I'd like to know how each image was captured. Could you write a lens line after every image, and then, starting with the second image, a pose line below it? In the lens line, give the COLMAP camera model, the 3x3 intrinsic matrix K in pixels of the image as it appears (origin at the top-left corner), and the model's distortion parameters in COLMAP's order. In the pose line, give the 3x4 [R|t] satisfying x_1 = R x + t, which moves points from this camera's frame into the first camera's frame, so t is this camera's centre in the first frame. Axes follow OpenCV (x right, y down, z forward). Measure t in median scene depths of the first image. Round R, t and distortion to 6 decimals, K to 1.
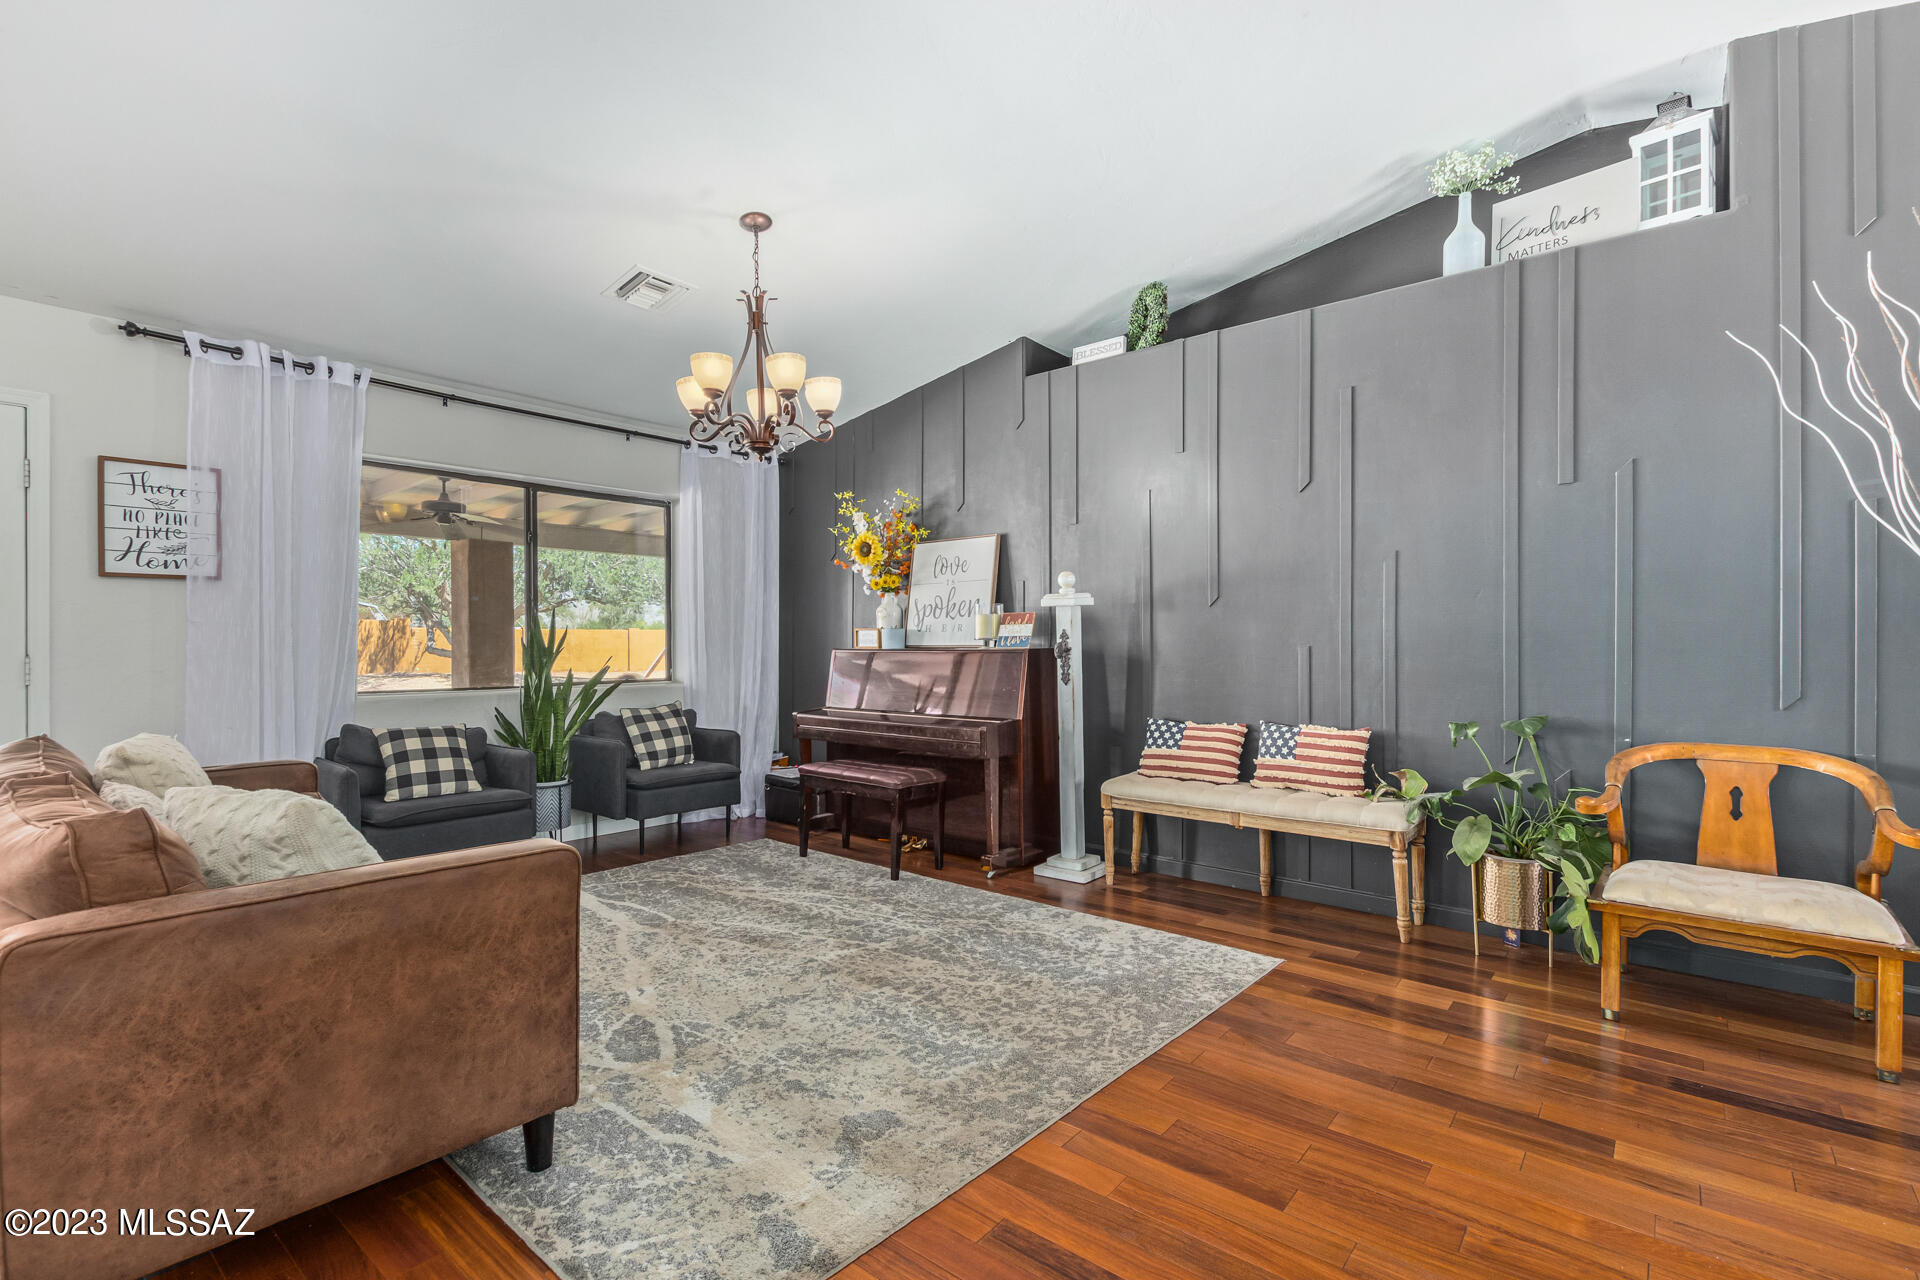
lens RADIAL K [[879.6, 0, 961.9], [0, 879.6, 655.3], [0, 0, 1]] dist [-0.004181, 0.001499]
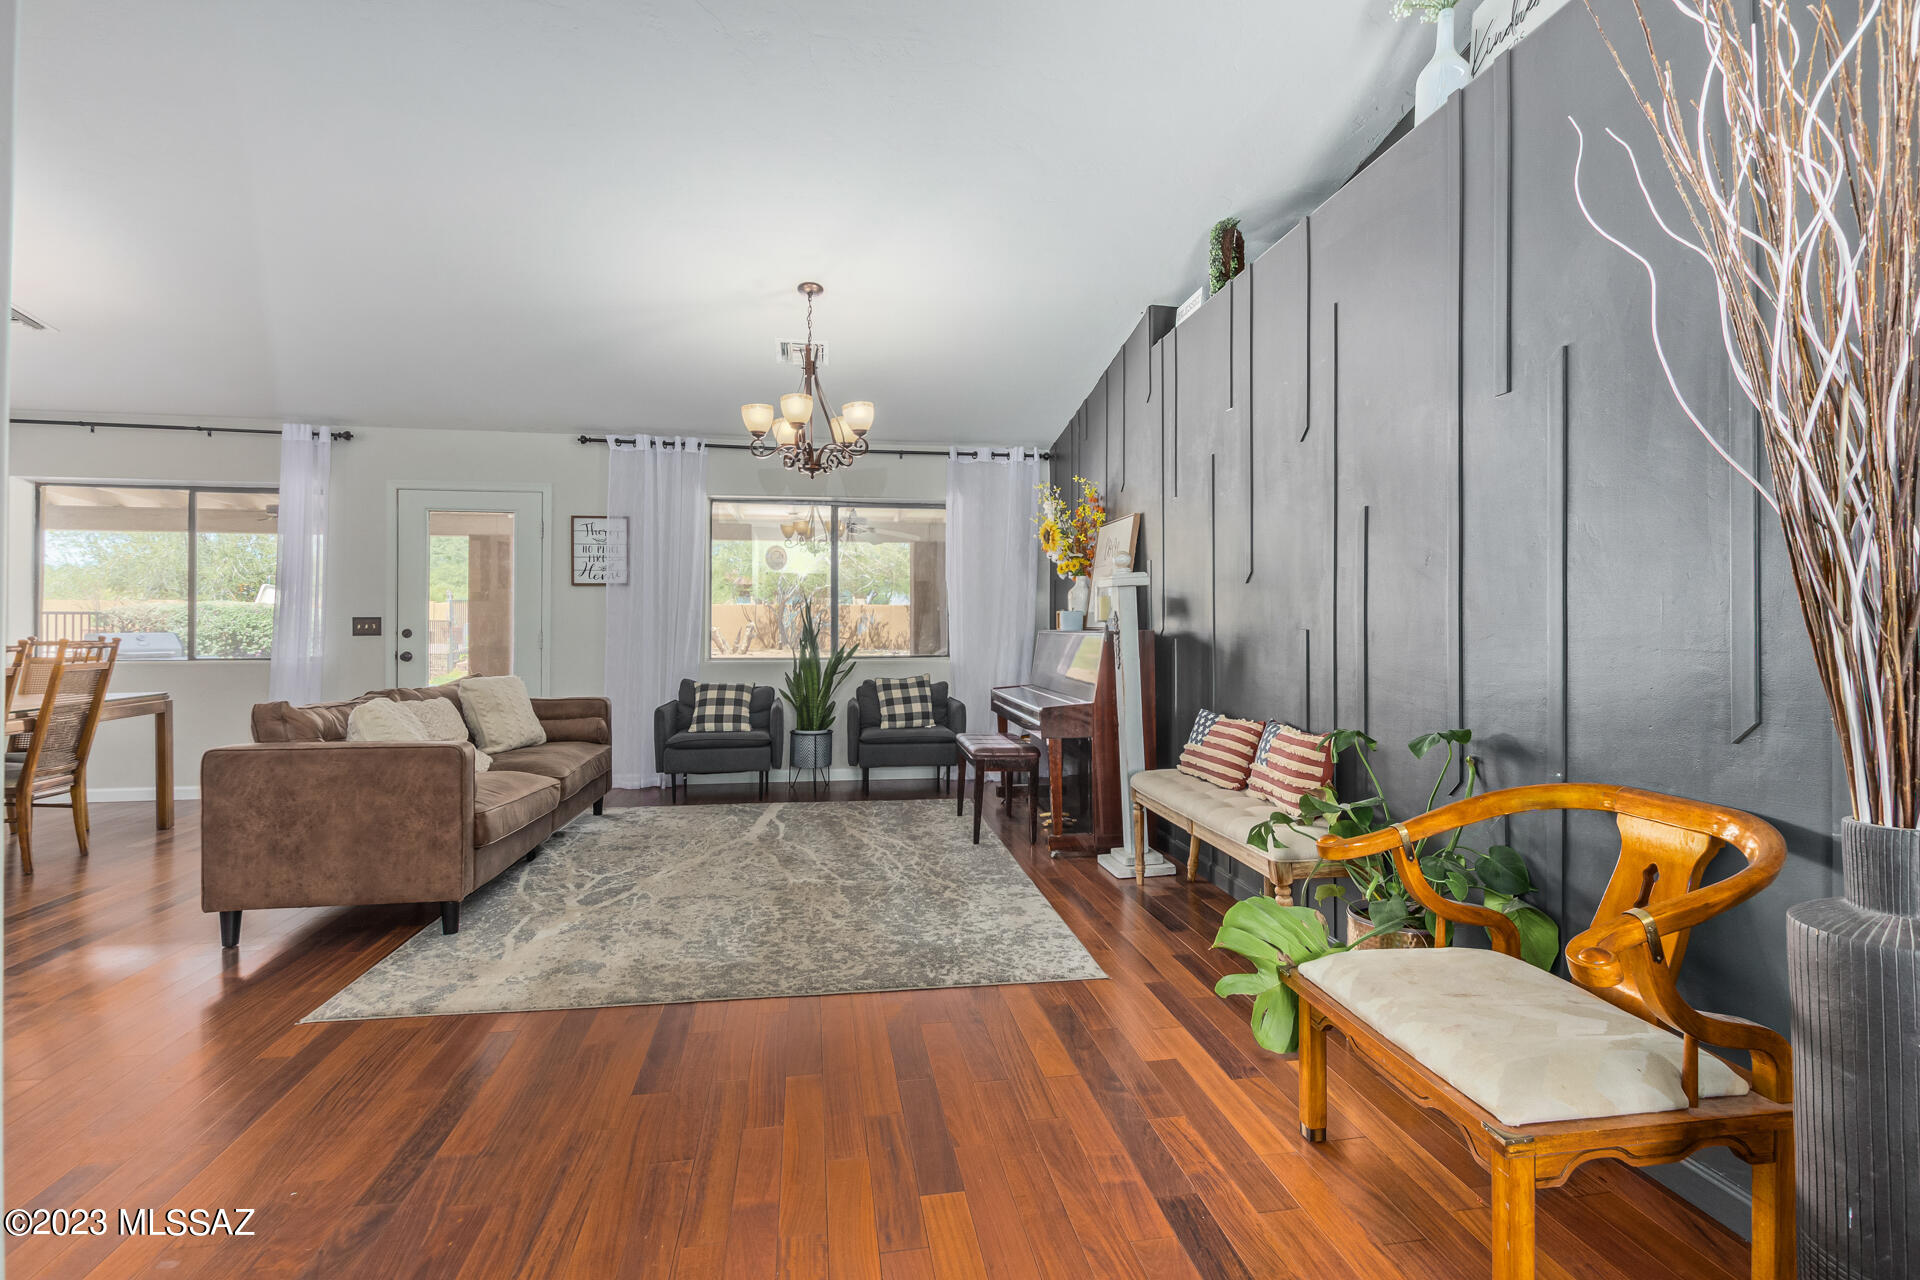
lens RADIAL K [[879.6, 0, 970.0], [0, 879.6, 646.5], [0, 0, 1]] dist [-0.004181, 0.001499]
pose [[0.759517, 0.017607, -0.650249, 0.733917], [-0.012176, 0.999843, 0.012850, -0.002782], [0.650373, -0.001842, 0.759613, 0.194580]]
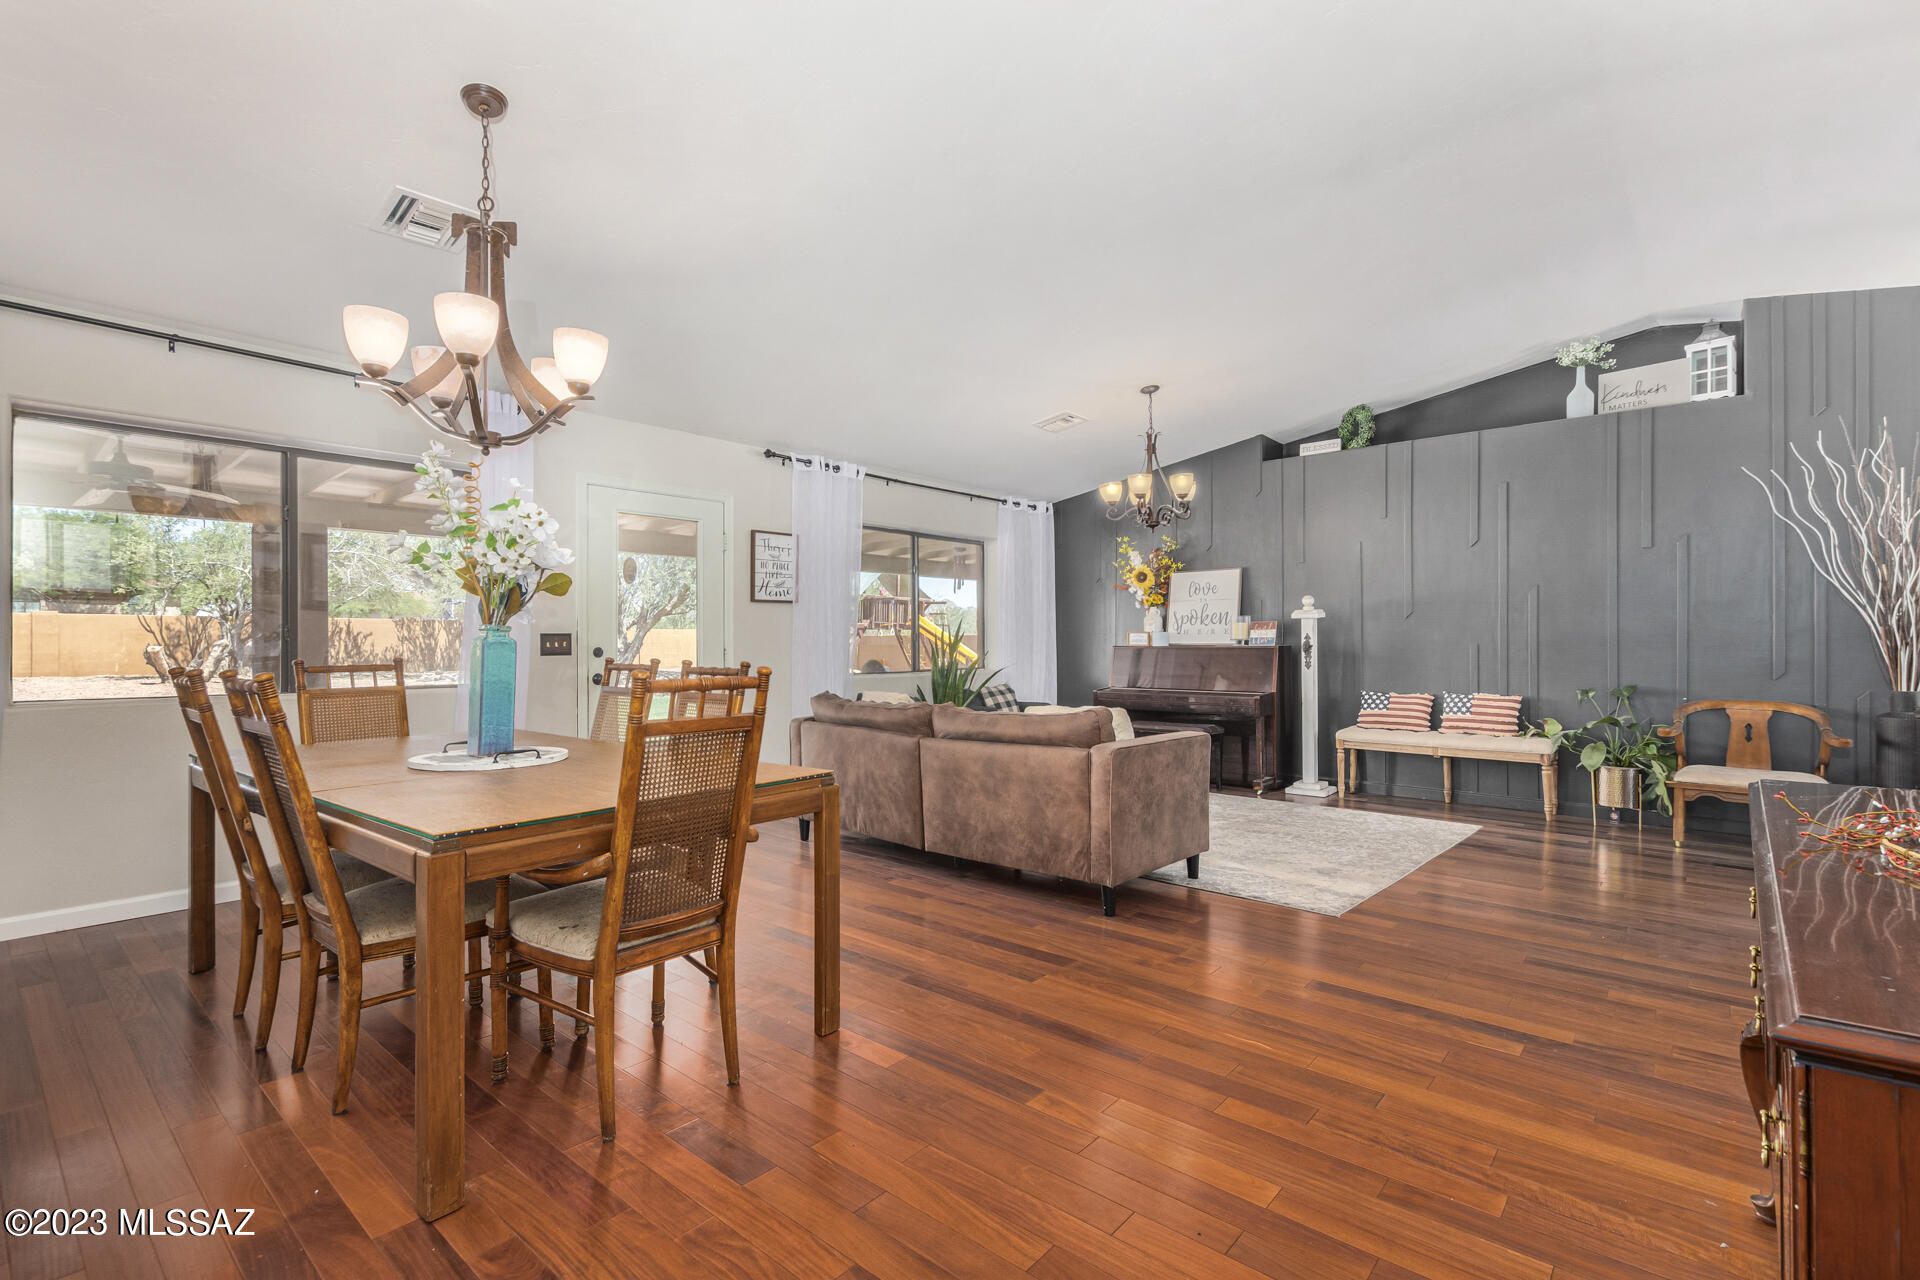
lens RADIAL K [[879.6, 0, 958.0], [0, 879.6, 649.7], [0, 0, 1]] dist [-0.004181, 0.001499]
pose [[0.999675, 0.000734, -0.025487, -0.543023], [-0.000849, 0.999990, -0.004469, 0.008361], [0.025484, 0.004489, 0.999665, -0.659578]]
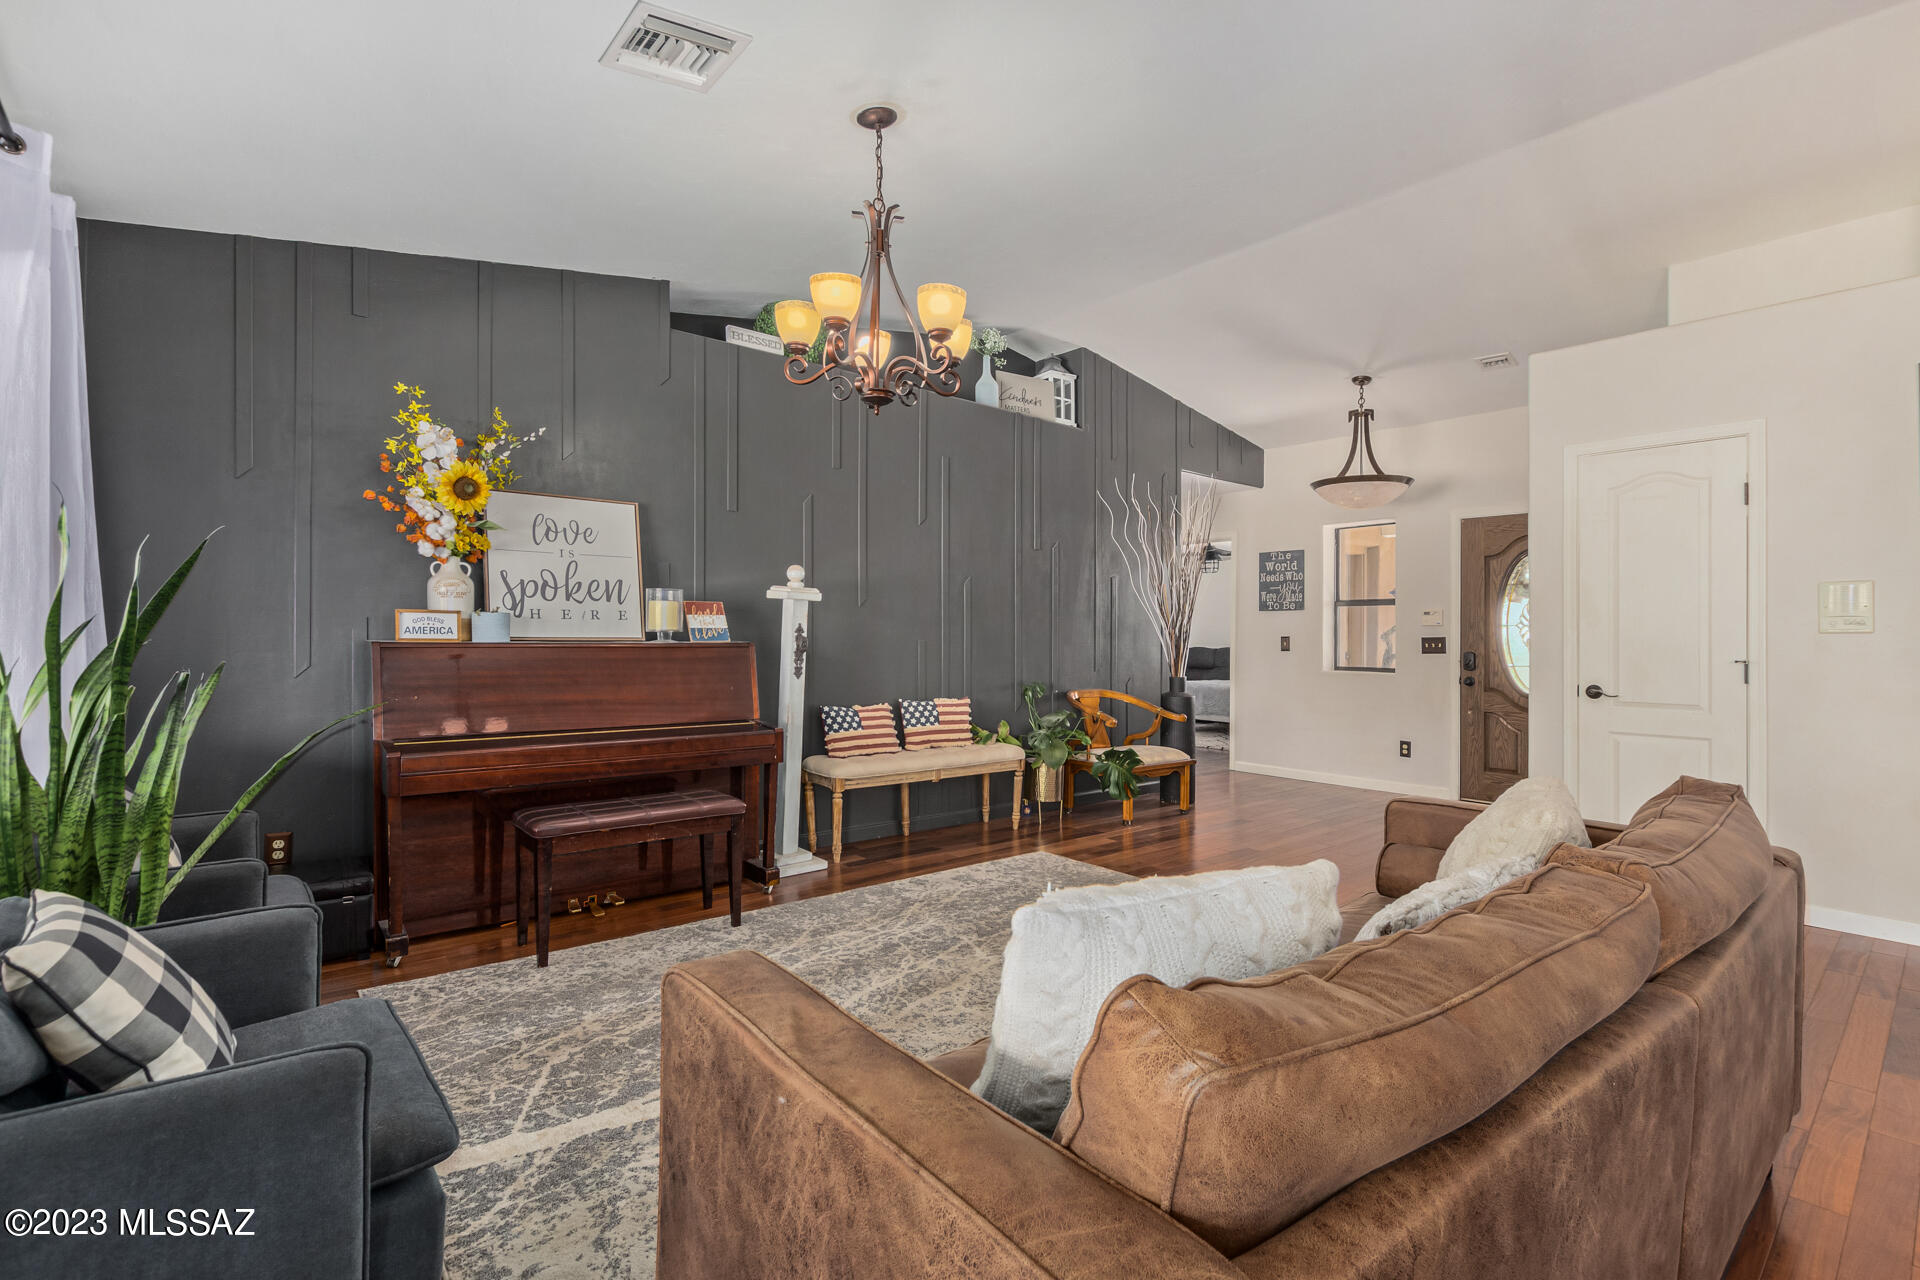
lens RADIAL K [[879.6, 0, 981.7], [0, 879.6, 644.0], [0, 0, 1]] dist [-0.004181, 0.001499]
pose [[0.155750, -0.004831, 0.987785, -0.995727], [0.000061, 0.999988, 0.004881, -0.013157], [-0.987797, -0.000700, 0.155748, 0.759029]]
